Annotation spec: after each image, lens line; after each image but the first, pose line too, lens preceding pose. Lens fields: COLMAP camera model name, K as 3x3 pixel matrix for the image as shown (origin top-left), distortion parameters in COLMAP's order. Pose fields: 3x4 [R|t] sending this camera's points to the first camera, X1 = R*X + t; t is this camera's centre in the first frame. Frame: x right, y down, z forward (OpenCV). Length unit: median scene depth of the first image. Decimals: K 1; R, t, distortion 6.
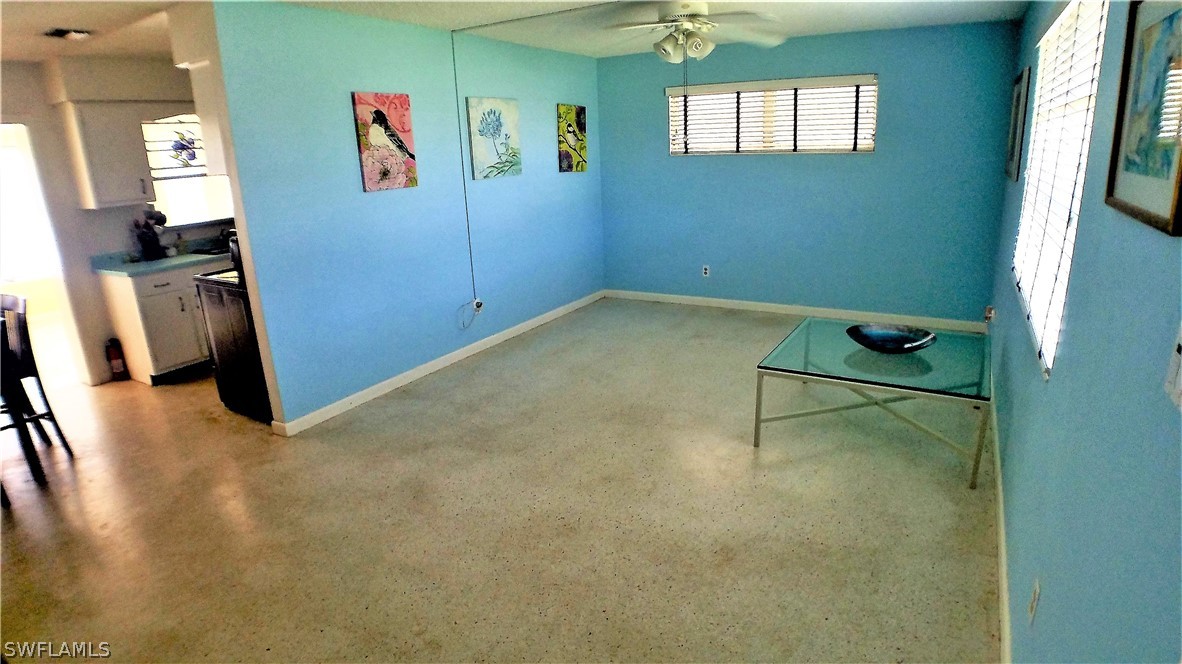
lens RADIAL K [[634.5, 0, 580.8], [0, 634.5, 349.2], [0, 0, 1]] dist [-0.106104, 0.018052]
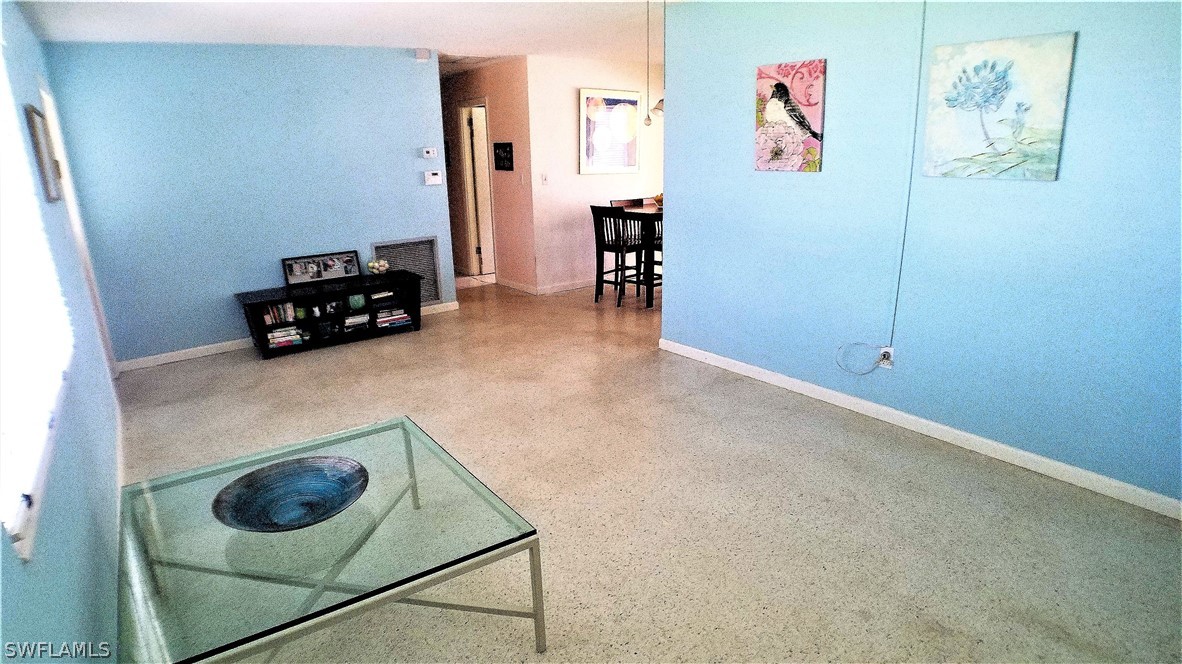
lens RADIAL K [[634.5, 0, 580.8], [0, 634.5, 349.2], [0, 0, 1]] dist [-0.106104, 0.018052]
pose [[-0.384380, 0.328205, -0.862864, 0.639115], [-0.243873, 0.865368, 0.437795, -0.342227], [0.890381, 0.378709, -0.252590, 1.024874]]
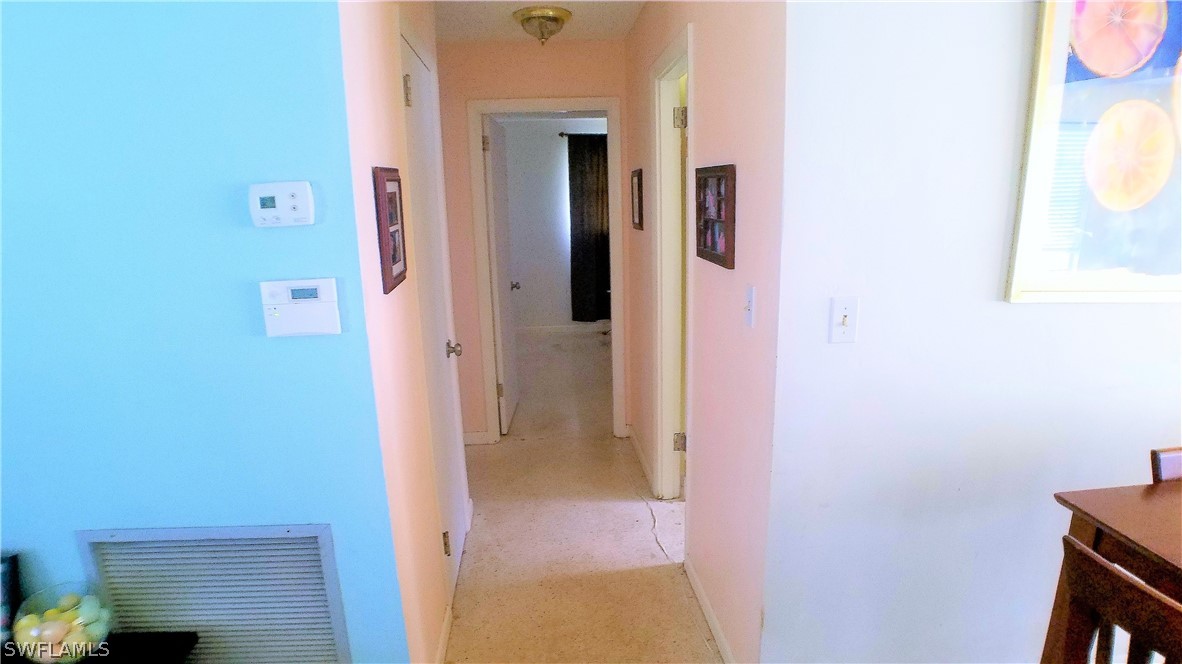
lens RADIAL K [[634.5, 0, 580.8], [0, 634.5, 349.2], [0, 0, 1]] dist [-0.106104, 0.018052]
pose [[-0.815335, 0.186970, -0.547969, -0.487806], [-0.123426, 0.868543, 0.480000, -0.141552], [0.565680, 0.458994, -0.685077, 0.560132]]
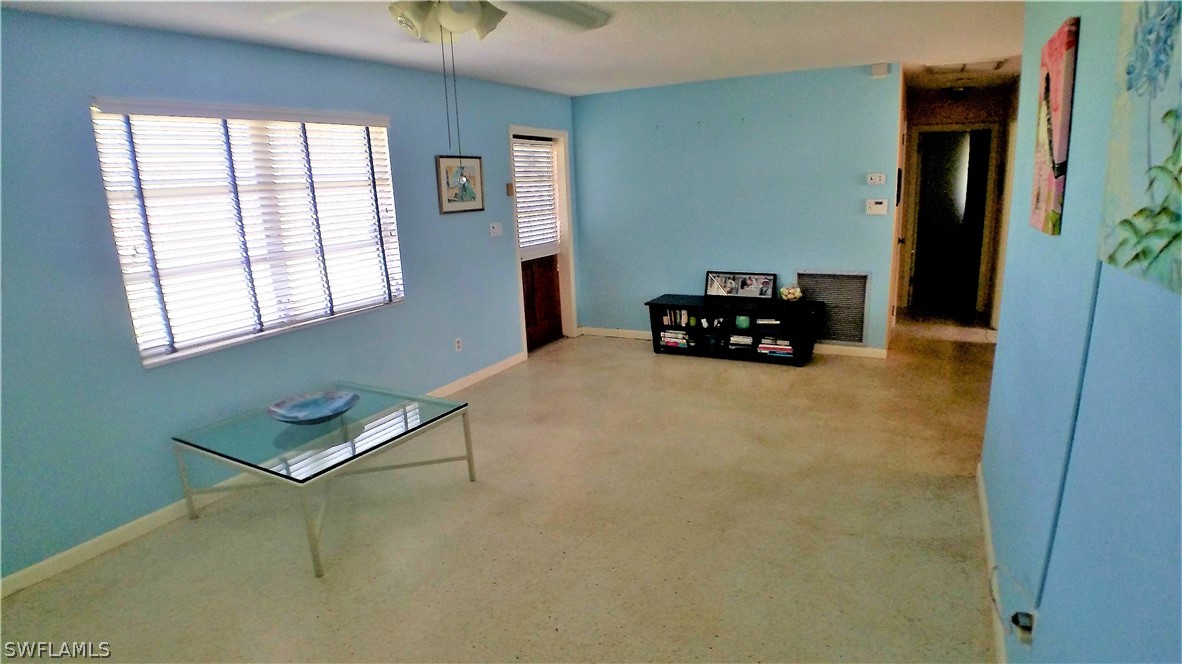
lens RADIAL K [[656.3, 0, 591.7], [0, 656.3, 358.8], [0, 0, 1]] dist [-0.099987, 0.001319]
pose [[-0.994306, 0.098534, -0.040569, 0.083275], [0.060099, 0.832947, 0.550079, -0.460035], [0.087993, 0.544509, -0.834127, 1.399532]]
